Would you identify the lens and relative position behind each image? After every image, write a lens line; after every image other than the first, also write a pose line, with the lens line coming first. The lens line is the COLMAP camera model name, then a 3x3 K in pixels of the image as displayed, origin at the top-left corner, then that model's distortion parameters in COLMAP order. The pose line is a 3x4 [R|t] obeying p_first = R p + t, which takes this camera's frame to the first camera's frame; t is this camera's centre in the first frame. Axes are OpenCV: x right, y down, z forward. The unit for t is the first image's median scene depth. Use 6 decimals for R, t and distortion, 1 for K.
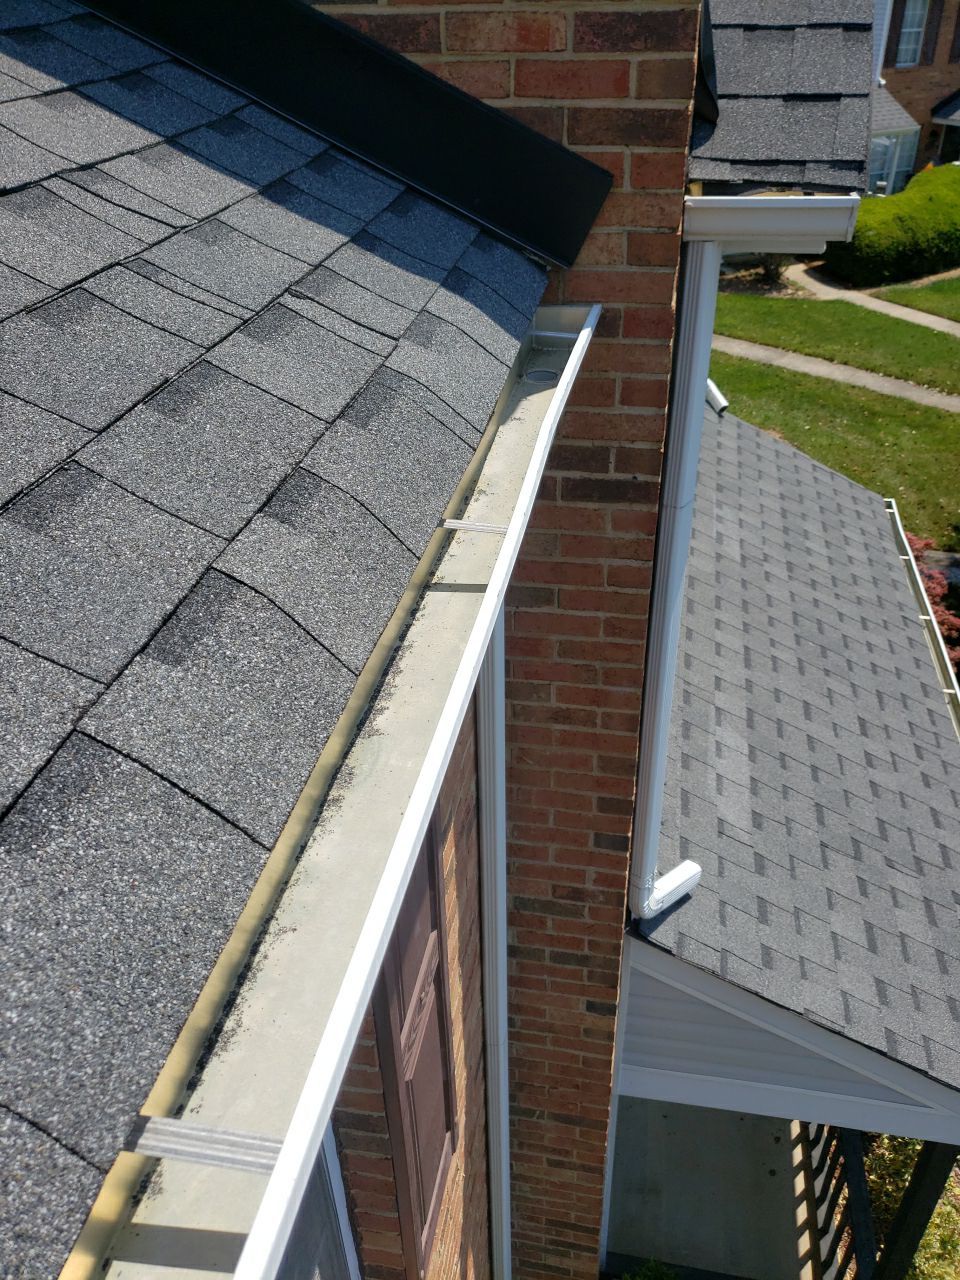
lens RADIAL K [[994.8, 0, 490.2], [0, 994.8, 638.7], [0, 0, 1]] dist [0.034233, -0.005933]
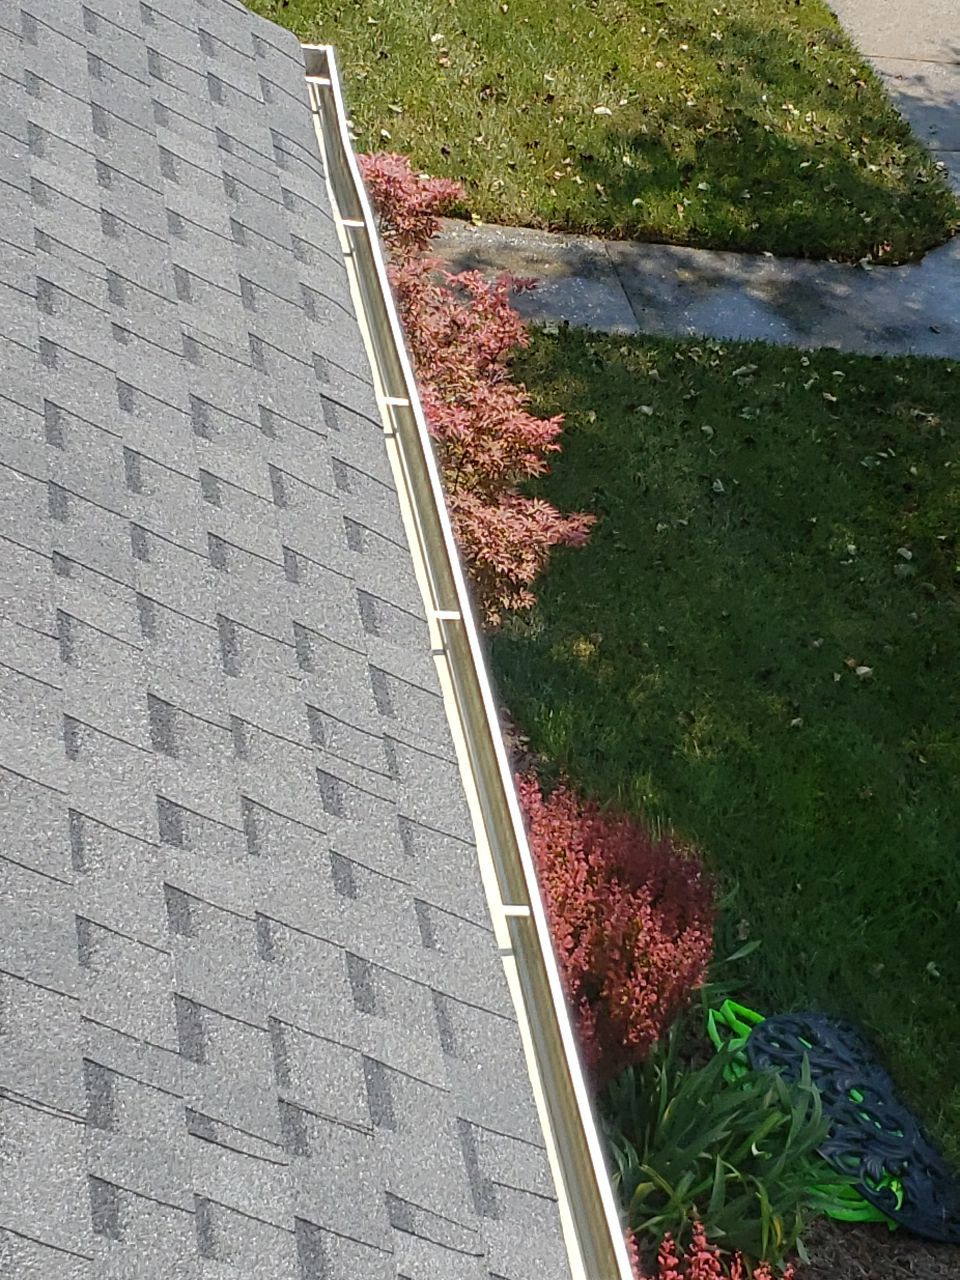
lens RADIAL K [[994.8, 0, 480.2], [0, 994.8, 641.0], [0, 0, 1]] dist [0.034233, -0.005933]
pose [[0.999793, -0.003649, 0.020022, 0.456376], [0.000381, 0.986985, 0.160810, 0.005358], [-0.020348, -0.160769, 0.986782, 0.643623]]
